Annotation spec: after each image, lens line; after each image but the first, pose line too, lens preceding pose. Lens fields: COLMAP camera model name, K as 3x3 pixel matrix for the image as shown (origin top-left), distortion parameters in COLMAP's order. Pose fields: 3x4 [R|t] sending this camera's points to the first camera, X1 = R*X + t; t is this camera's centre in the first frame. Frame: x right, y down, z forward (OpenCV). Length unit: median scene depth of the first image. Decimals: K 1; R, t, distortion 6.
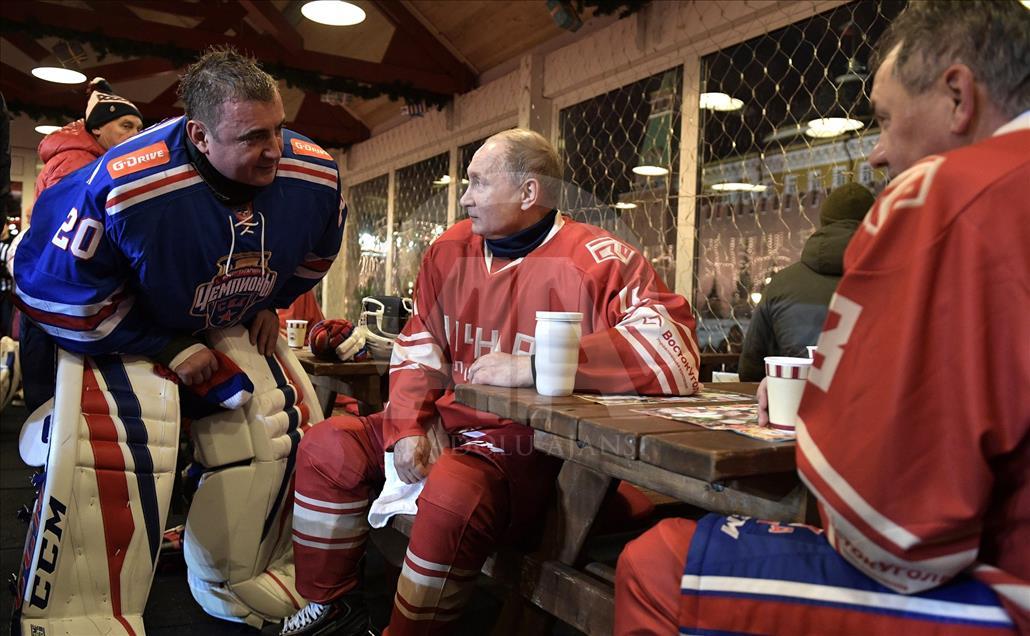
lens RADIAL K [[955.8, 0, 515.0], [0, 955.8, 318.0], [0, 0, 1]] dist [0.201402, -0.003792]
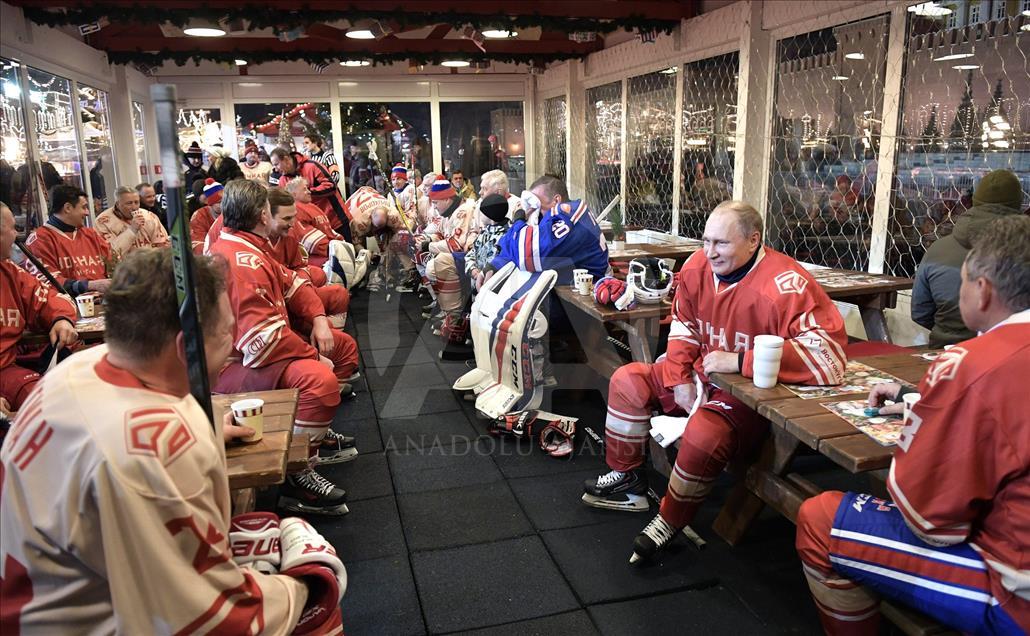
lens RADIAL K [[955.8, 0, 515.0], [0, 955.8, 318.0], [0, 0, 1]] dist [0.201402, -0.003792]
pose [[0.976832, -0.003276, -0.213985, -0.020390], [0.051804, 0.973766, 0.221576, -0.399608], [0.207645, -0.227528, 0.951375, -0.610125]]
